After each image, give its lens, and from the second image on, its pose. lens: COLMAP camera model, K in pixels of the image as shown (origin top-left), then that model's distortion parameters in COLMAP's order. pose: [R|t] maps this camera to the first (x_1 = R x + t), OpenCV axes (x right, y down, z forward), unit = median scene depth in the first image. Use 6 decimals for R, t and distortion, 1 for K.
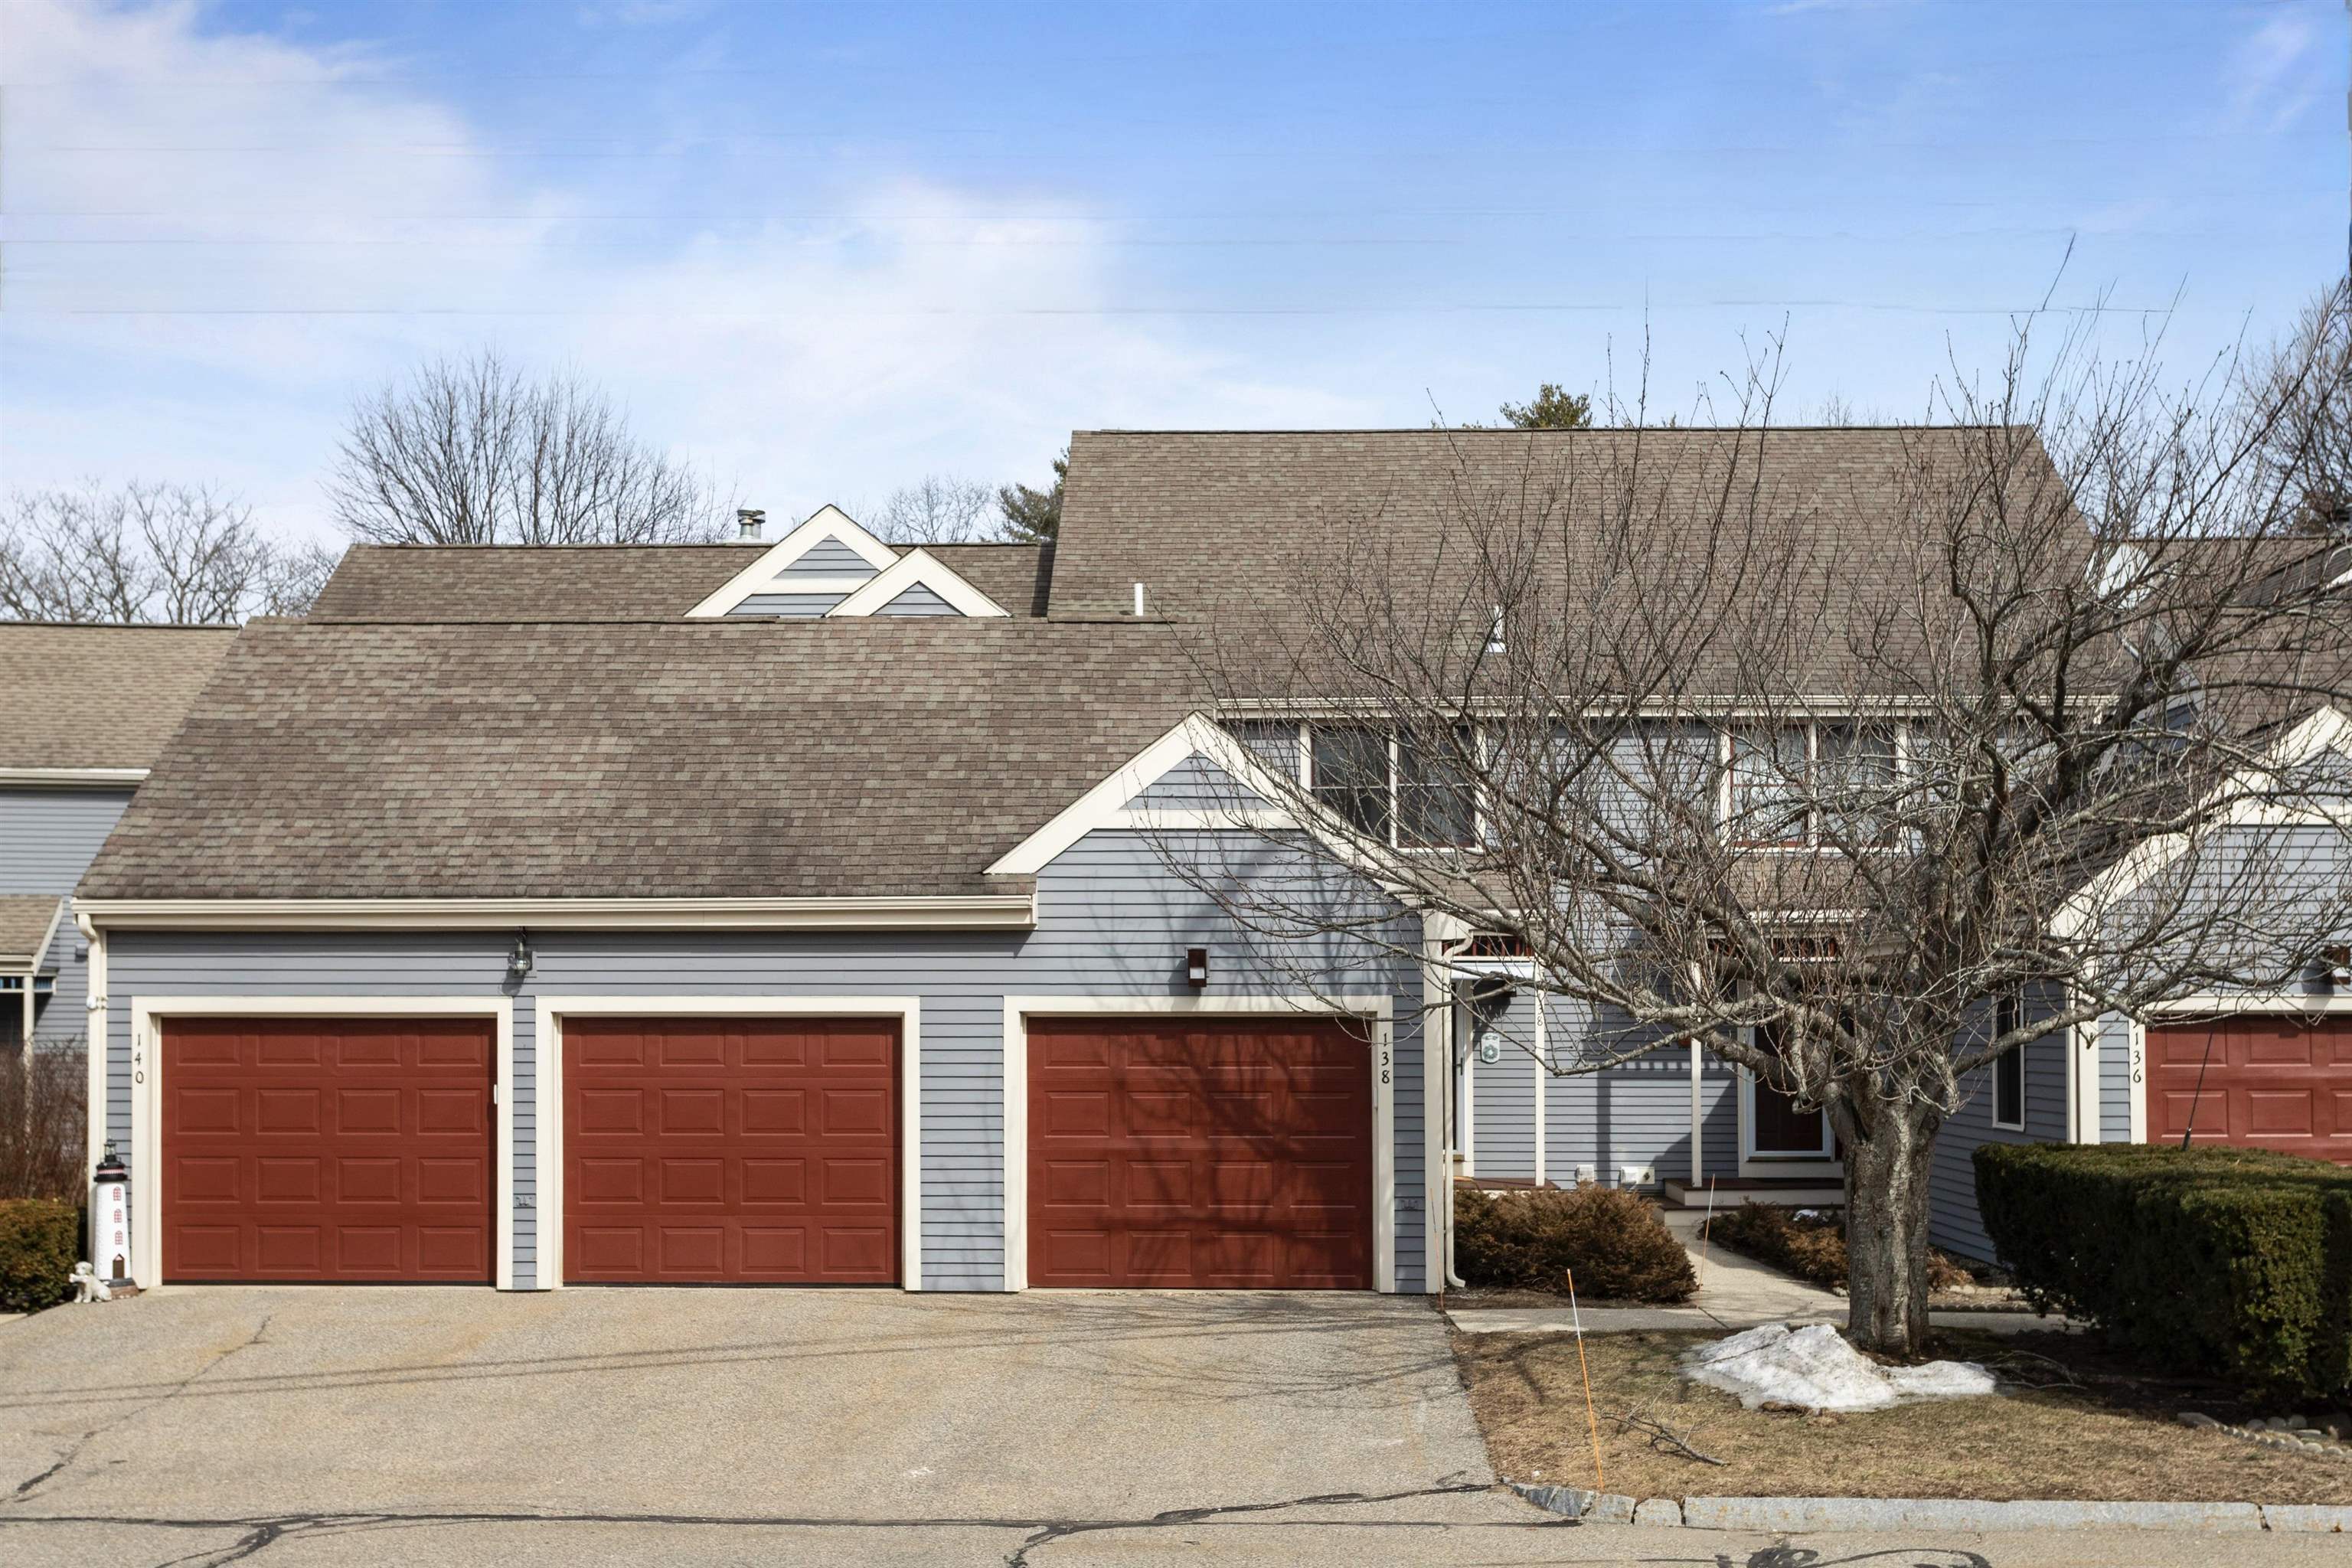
lens RADIAL K [[2655.2, 0, 1158.3], [0, 2655.2, 777.5], [0, 0, 1]] dist [0.016818, 0.000000]
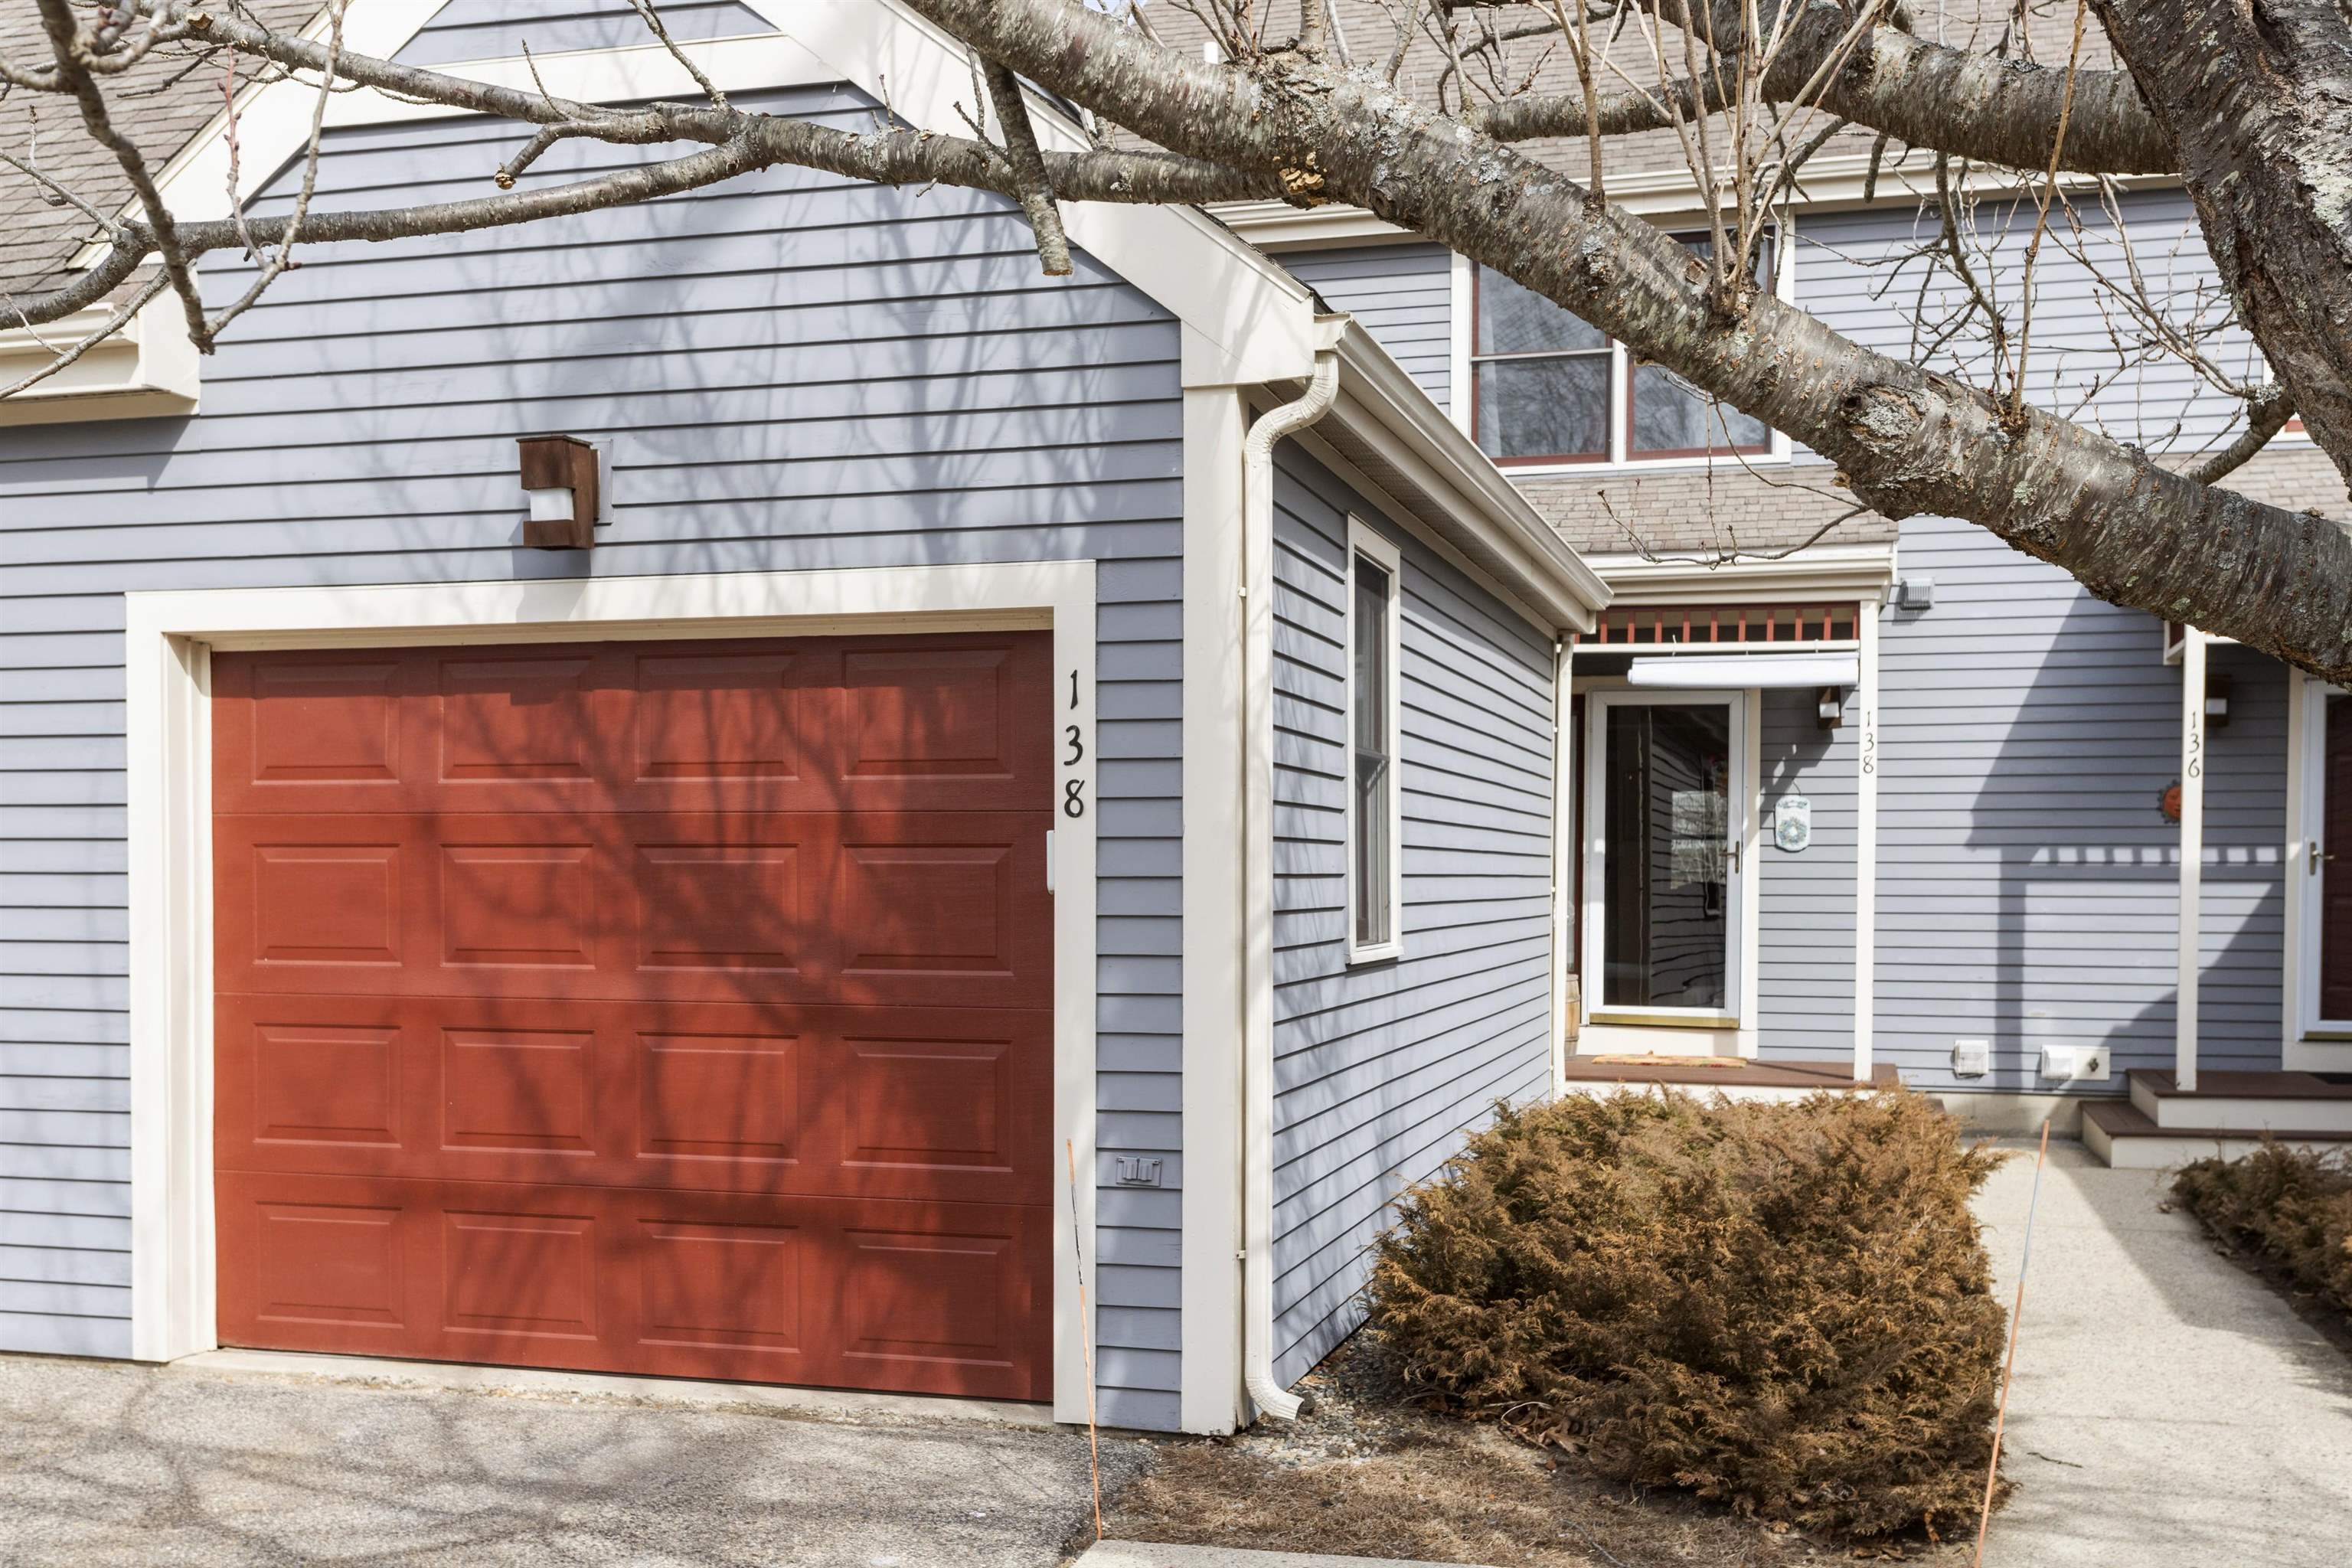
lens RADIAL K [[2444.5, 0, 1174.7], [0, 2444.5, 875.7], [0, 0, 1]] dist [0.014703, 0.000000]
pose [[0.972134, 0.003578, -0.234400, 0.169638], [0.017535, 0.995972, 0.087928, 0.094319], [0.233771, -0.089588, 0.968156, 0.692126]]
